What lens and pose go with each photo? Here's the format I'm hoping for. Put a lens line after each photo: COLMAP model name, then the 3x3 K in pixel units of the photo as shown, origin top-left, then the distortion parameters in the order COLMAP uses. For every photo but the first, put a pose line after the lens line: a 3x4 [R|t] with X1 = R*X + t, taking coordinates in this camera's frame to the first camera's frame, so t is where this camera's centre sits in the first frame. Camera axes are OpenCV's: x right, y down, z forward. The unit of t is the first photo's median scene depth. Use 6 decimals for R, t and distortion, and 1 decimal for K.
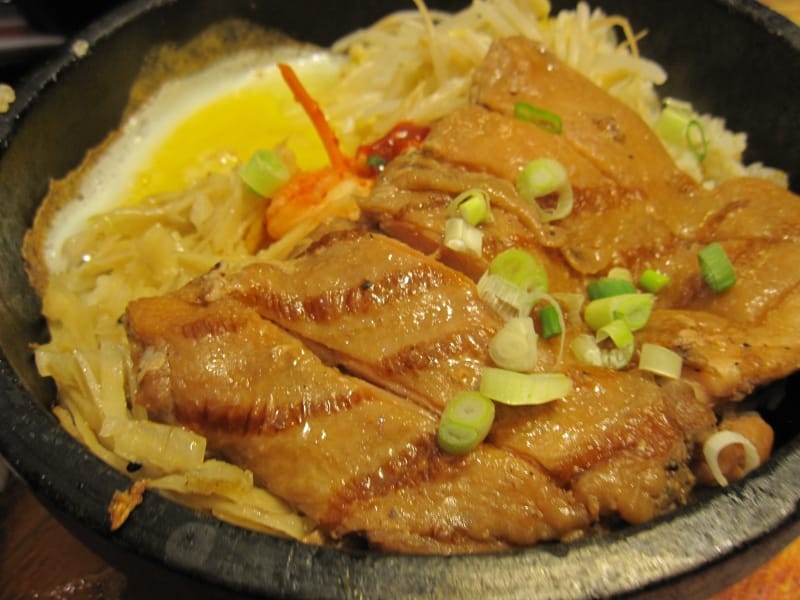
lens RADIAL K [[751.5, 0, 400.0], [0, 751.5, 300.0], [0, 0, 1]] dist [-0.123911, 0.123519]
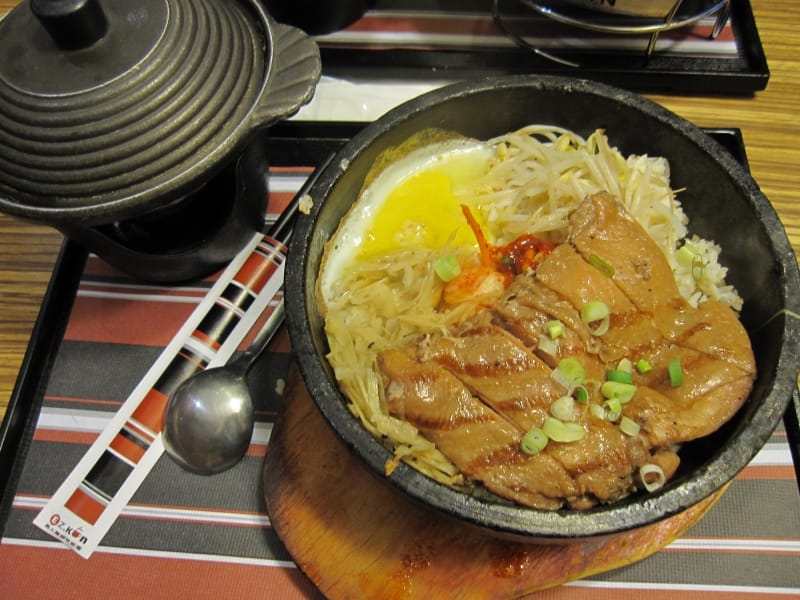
lens RADIAL K [[656.3, 0, 400.0], [0, 656.3, 300.0], [0, 0, 1]] dist [-0.070804, 0.022386]
pose [[0.985212, 0.146998, -0.088025, -0.183511], [-0.118572, 0.955802, 0.269040, -0.667195], [0.123683, -0.254624, 0.959098, -0.756557]]
